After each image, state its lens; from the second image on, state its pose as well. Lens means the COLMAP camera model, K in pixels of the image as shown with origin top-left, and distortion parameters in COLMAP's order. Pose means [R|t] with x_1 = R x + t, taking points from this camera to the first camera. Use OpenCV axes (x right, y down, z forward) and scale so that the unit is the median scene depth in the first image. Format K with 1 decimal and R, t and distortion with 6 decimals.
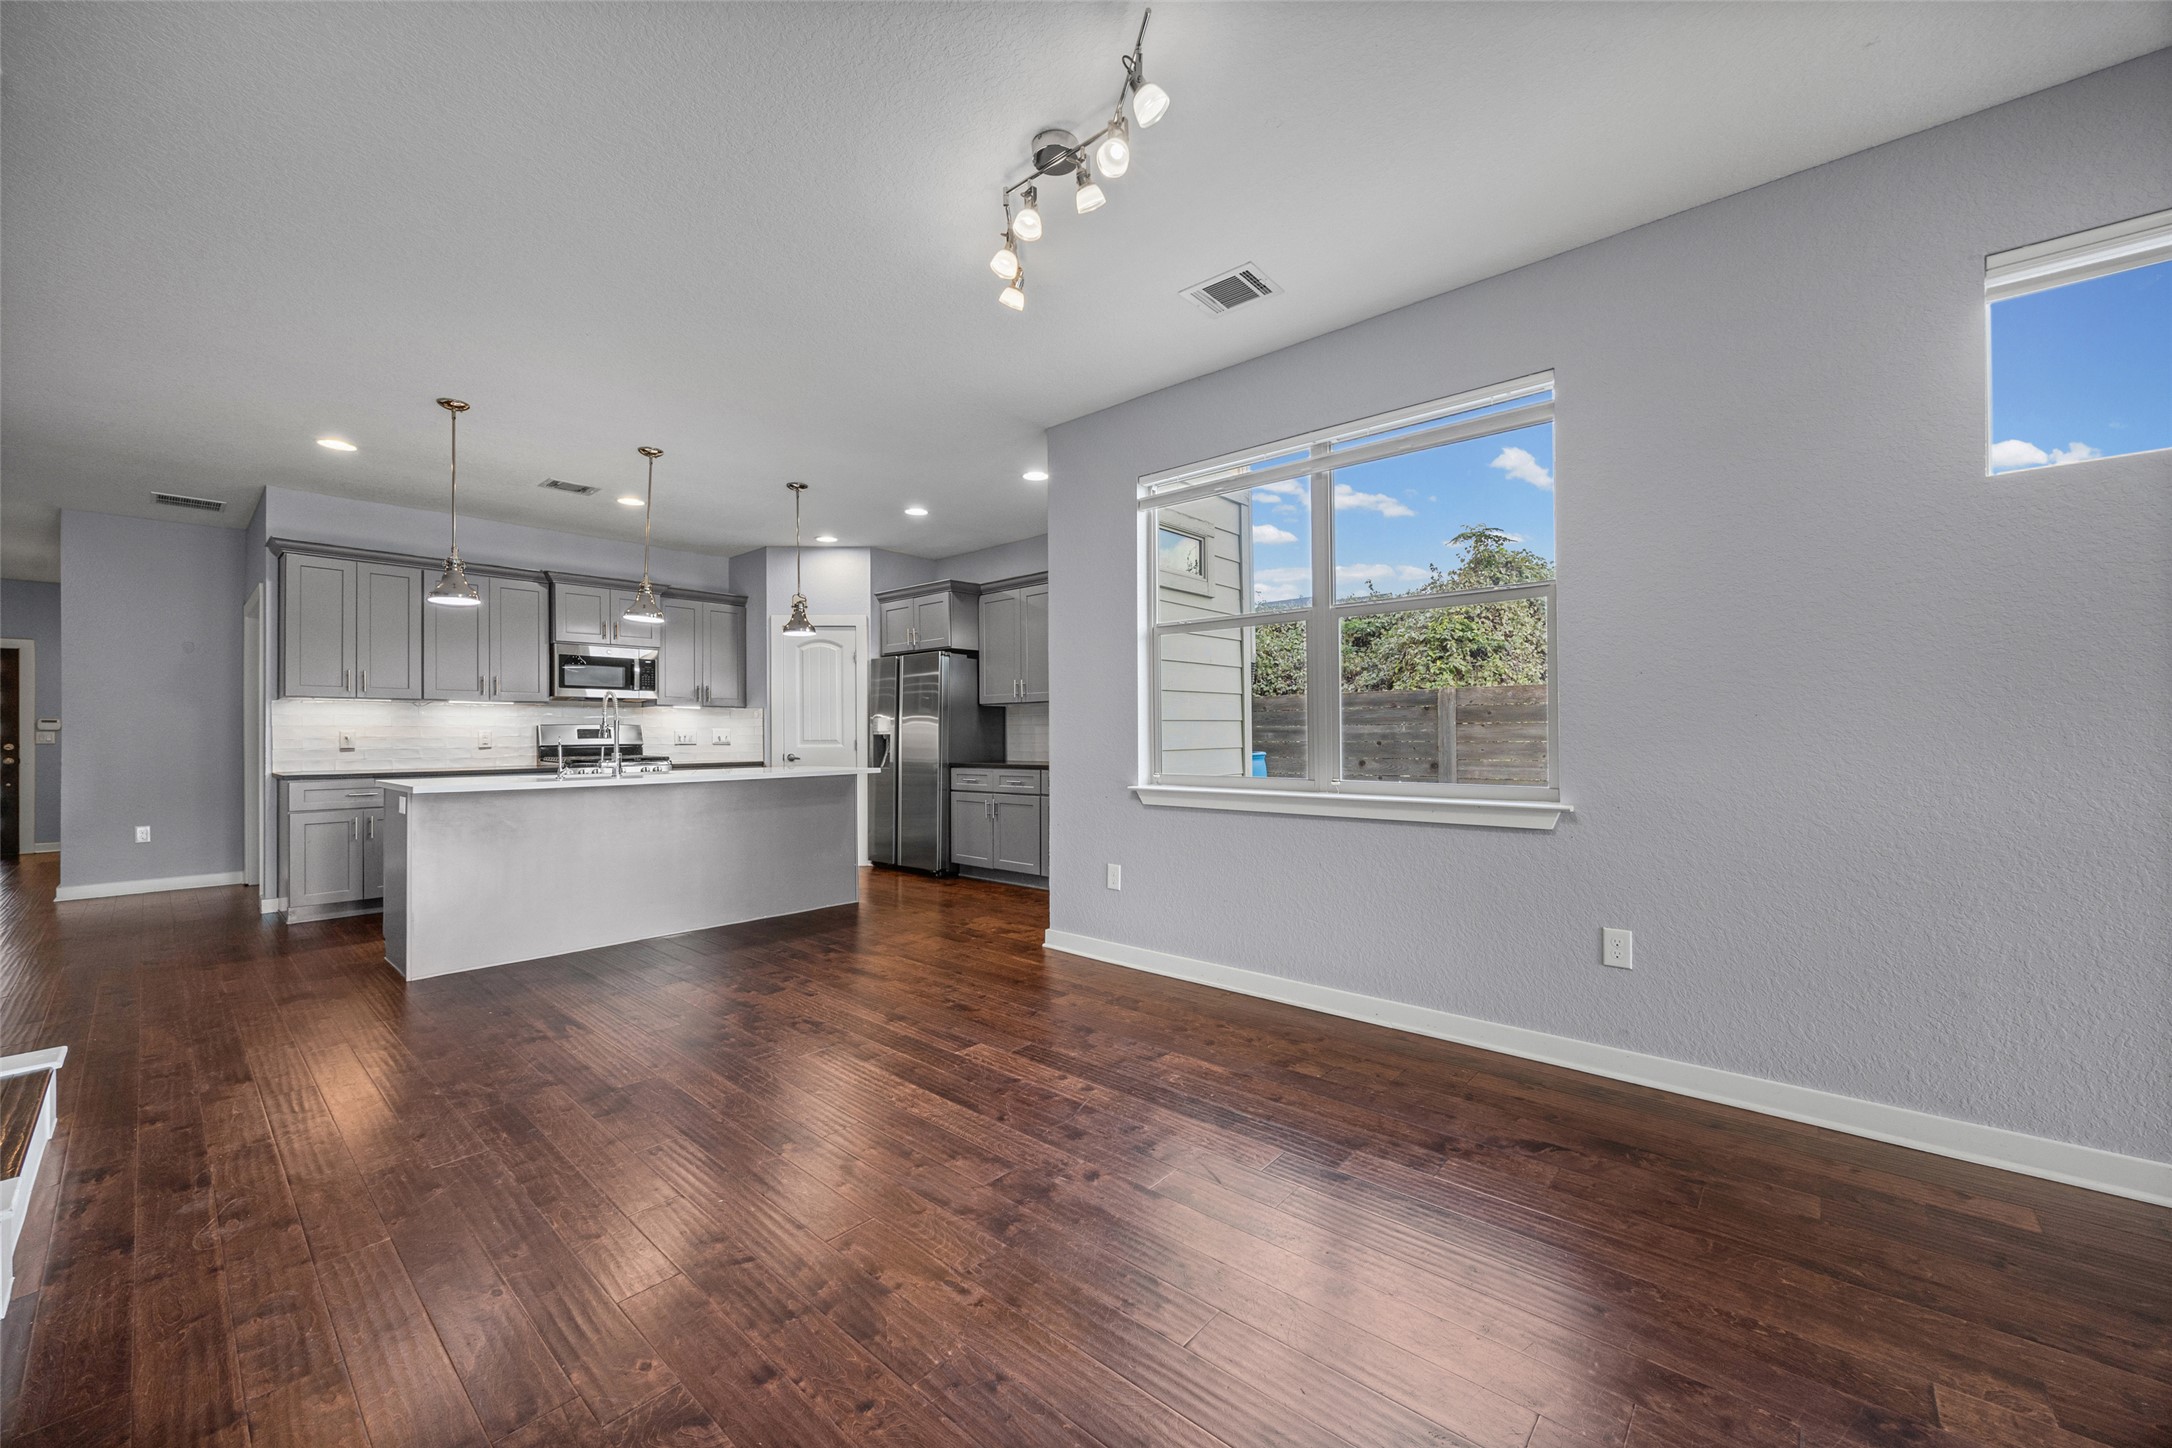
lens RADIAL K [[834.3, 0, 1086.0], [0, 834.3, 724.0], [0, 0, 1]] dist [-0.001537, -0.000044]
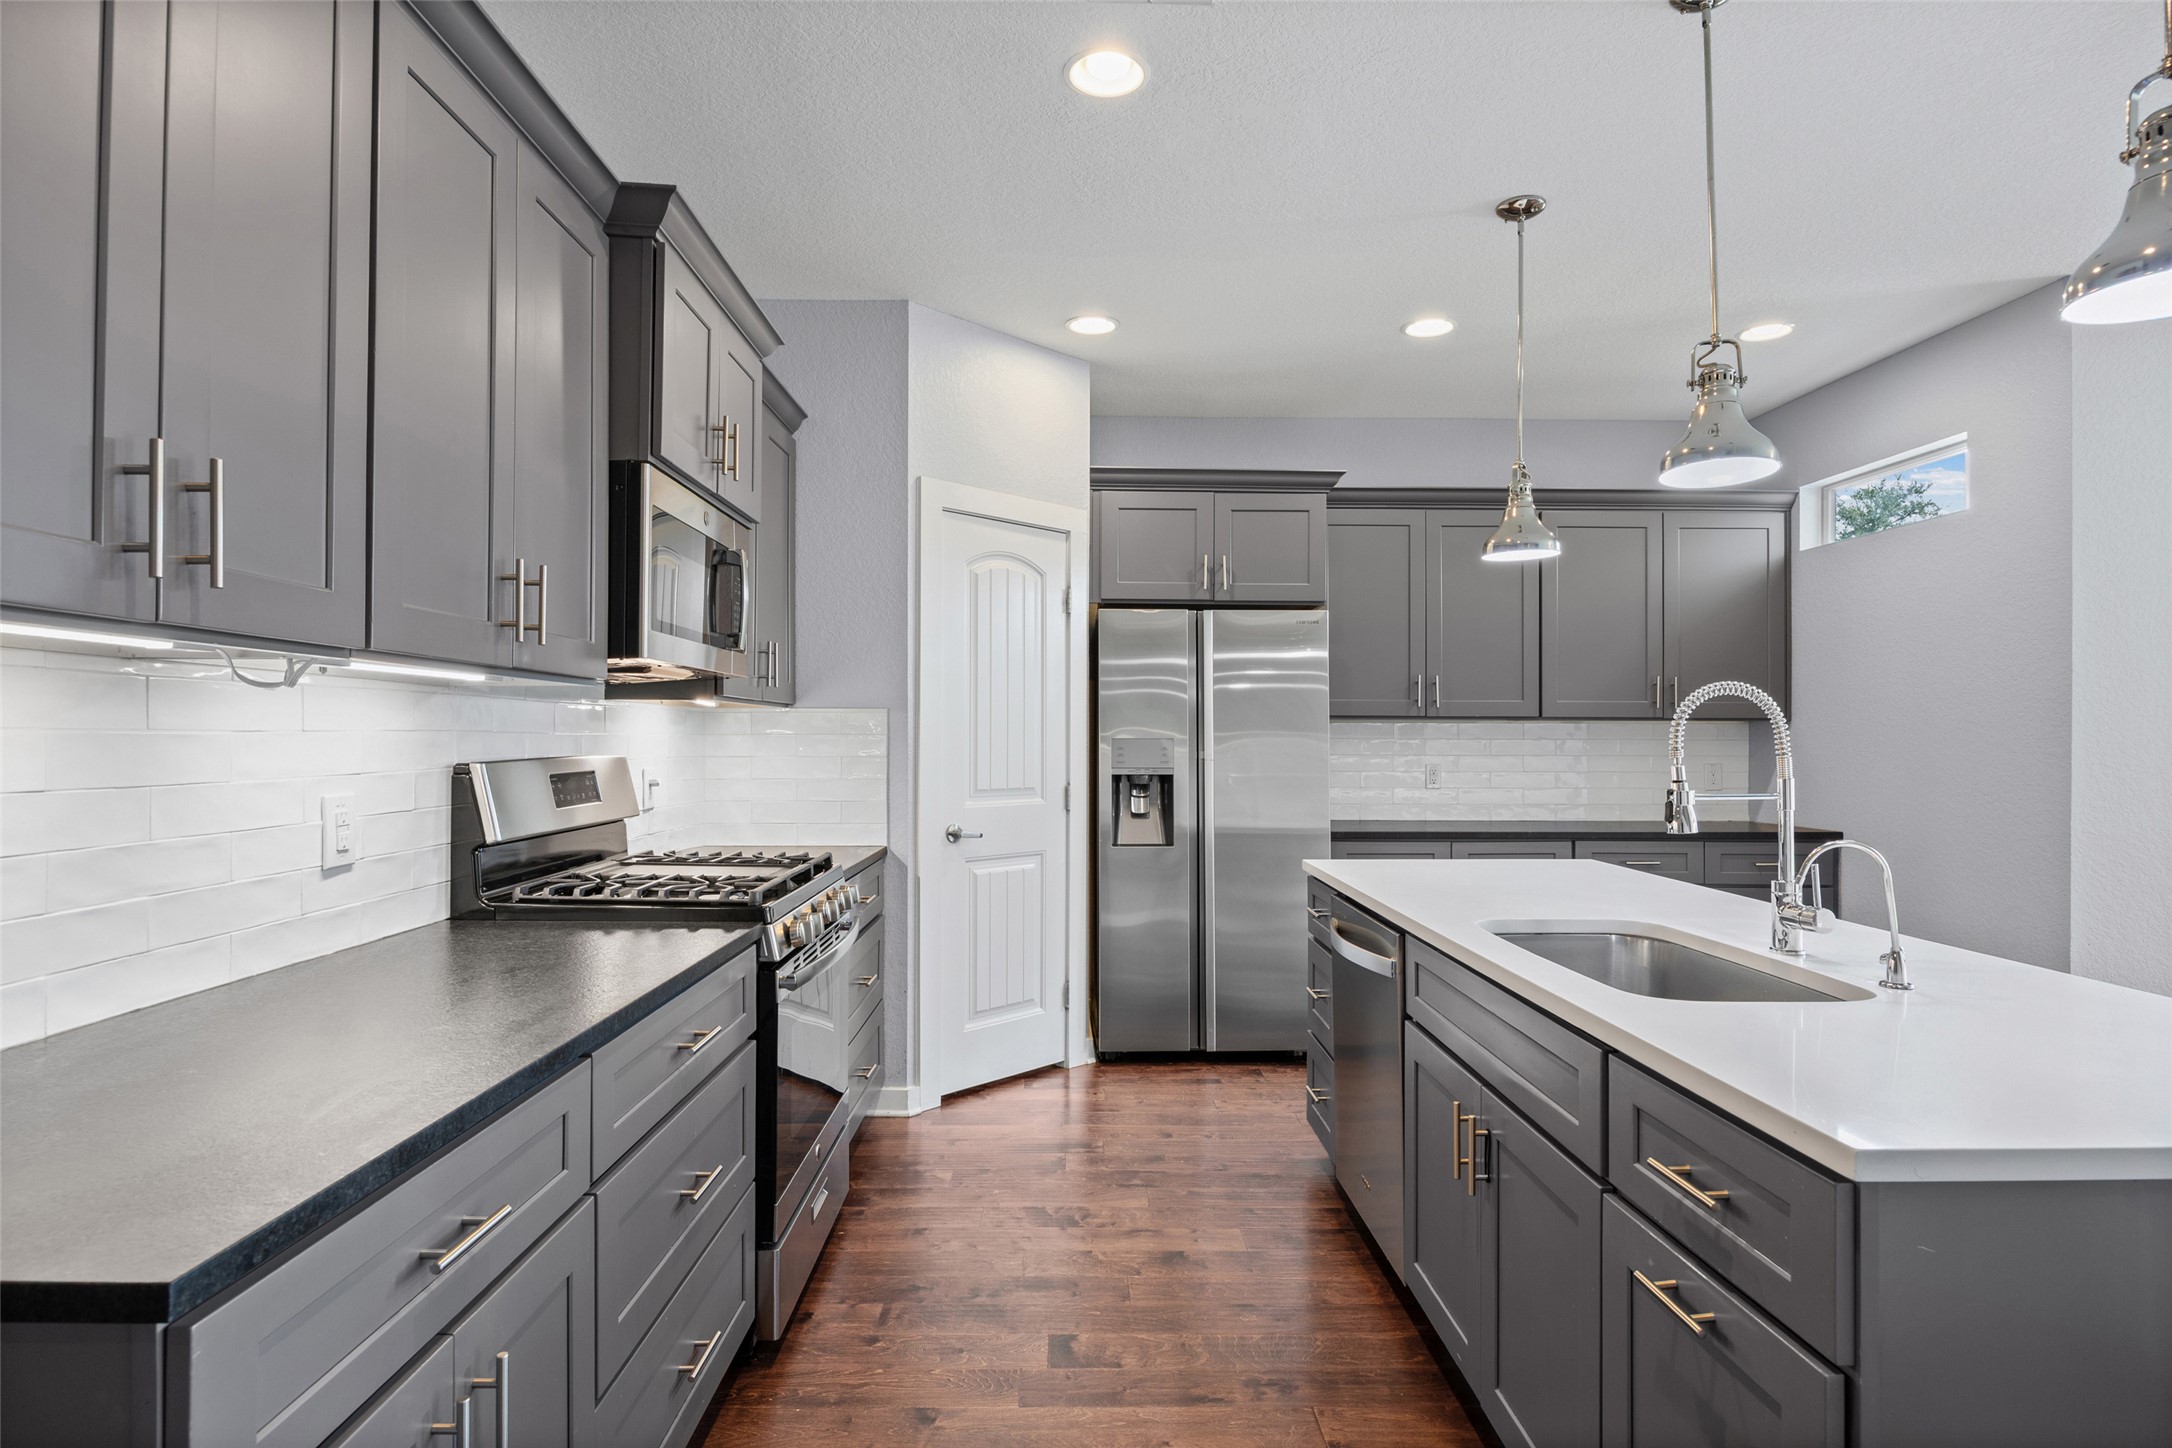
lens RADIAL K [[1126.3, 0, 1086.0], [0, 1126.3, 724.0], [0, 0, 1]] dist [0.000544, 0.000023]
pose [[0.736228, 0.018355, 0.676485, -0.895538], [-0.020215, 0.999783, -0.005126, -0.016207], [-0.676432, -0.009901, 0.736439, 0.723945]]
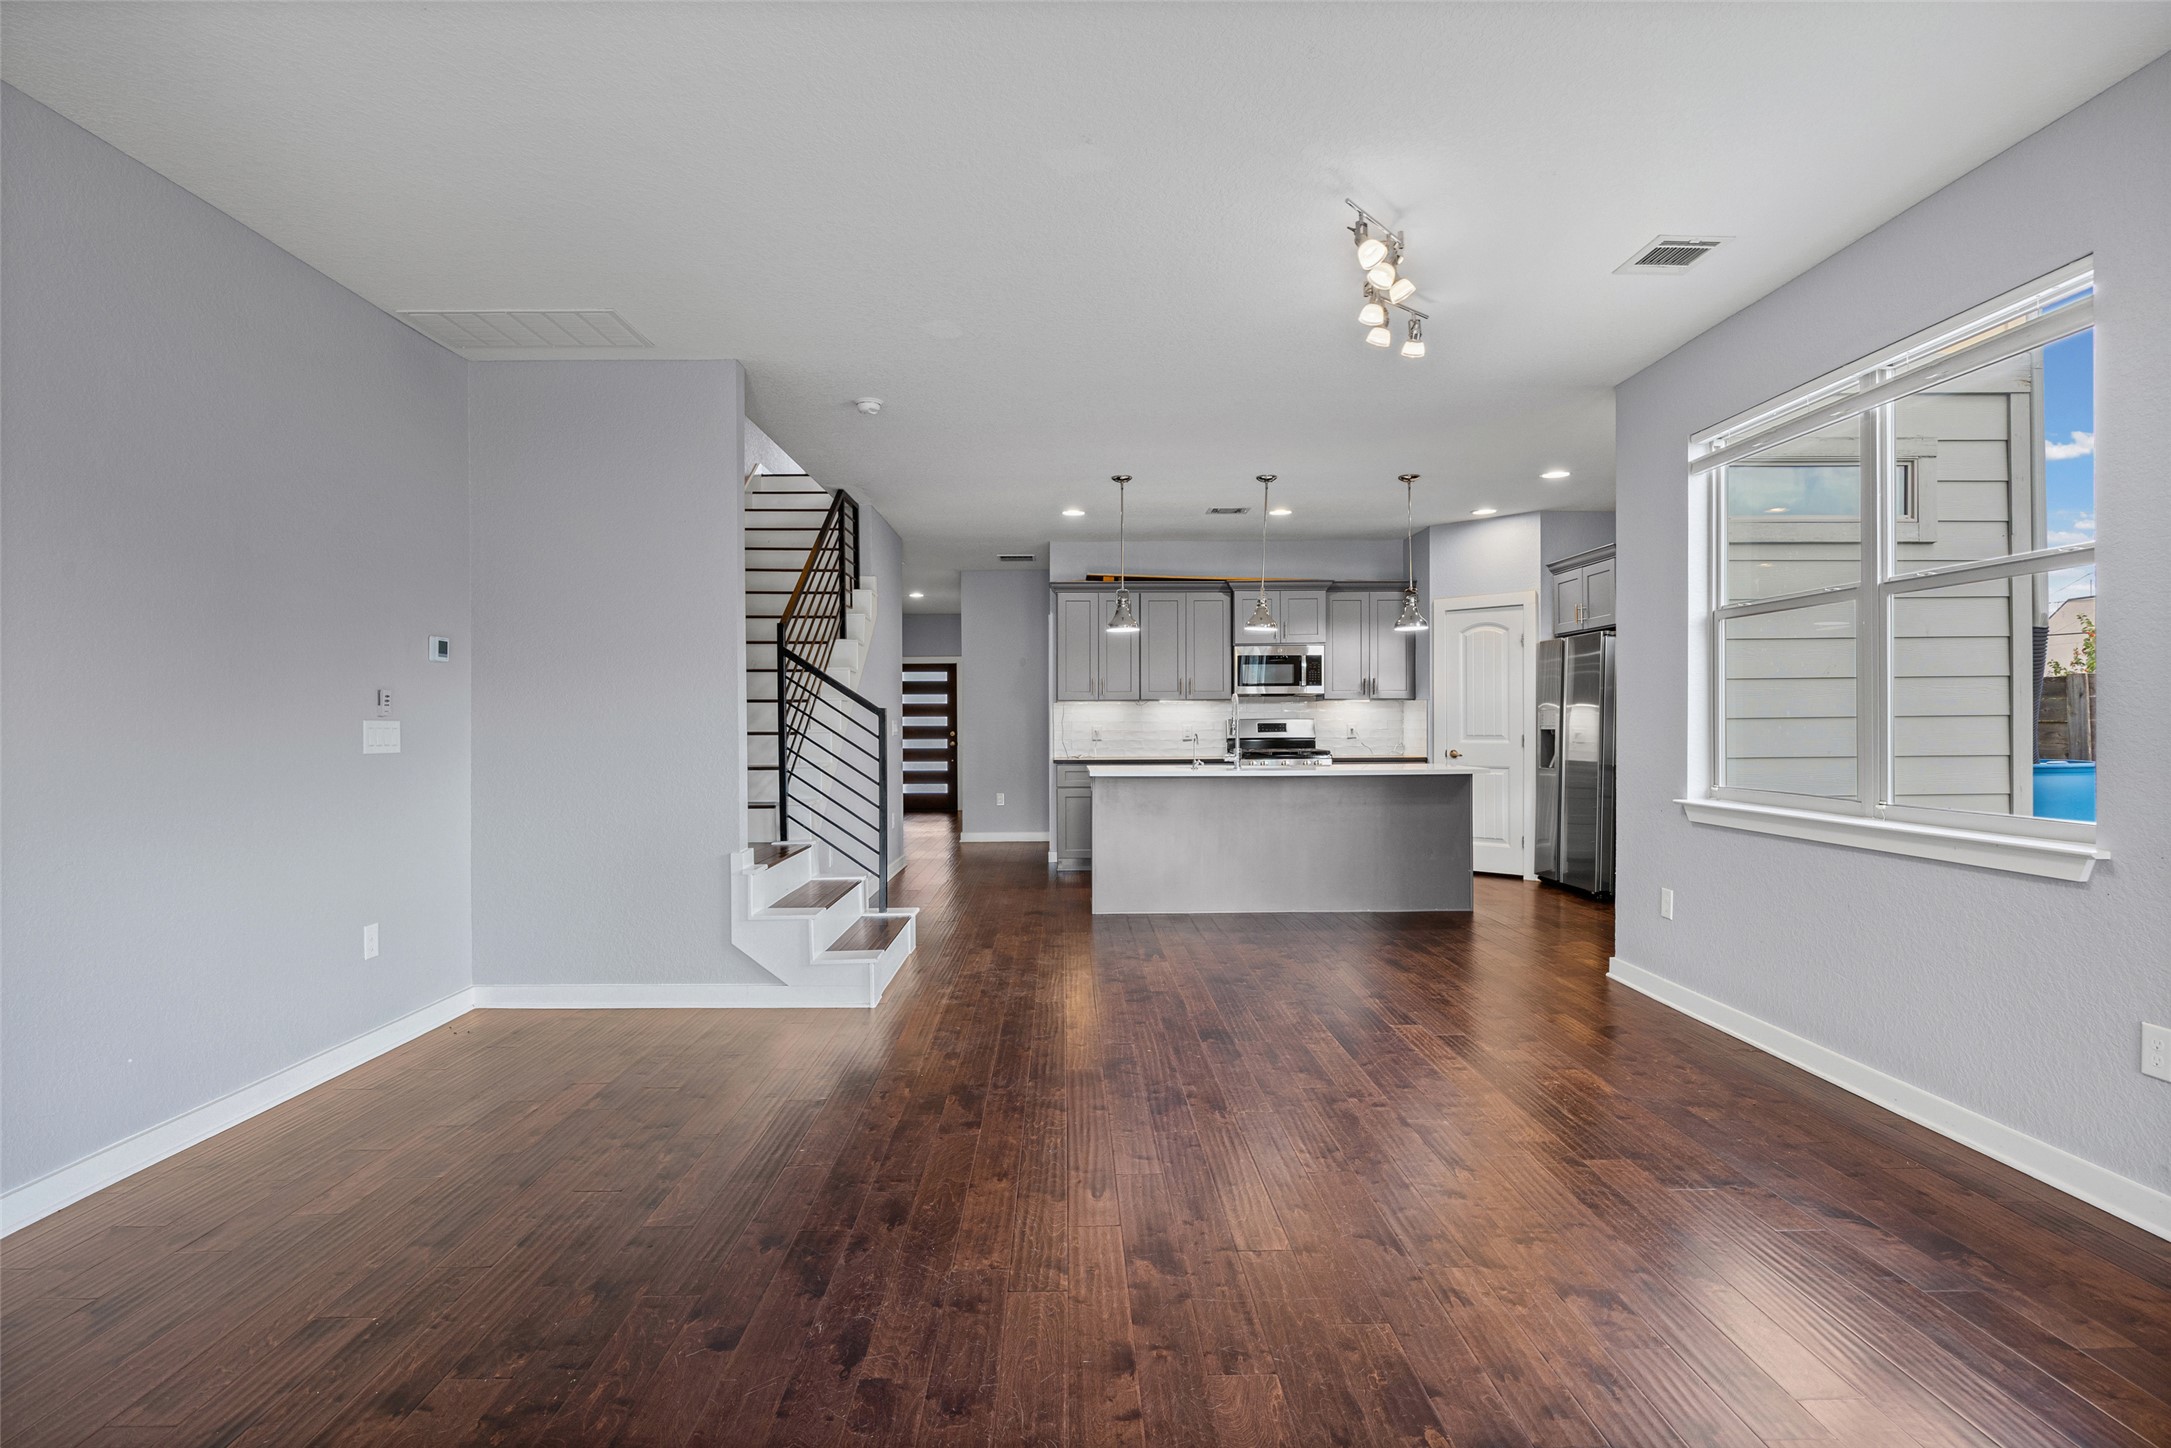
lens RADIAL K [[1107.2, 0, 1085.5], [0, 1107.2, 724.0], [0, 0, 1]] dist [-0.000747, -0.000096]
pose [[0.678115, 0.002845, -0.734950, 0.349583], [0.011858, 0.999820, 0.014811, -0.020032], [0.734860, -0.018758, 0.677959, -0.160944]]
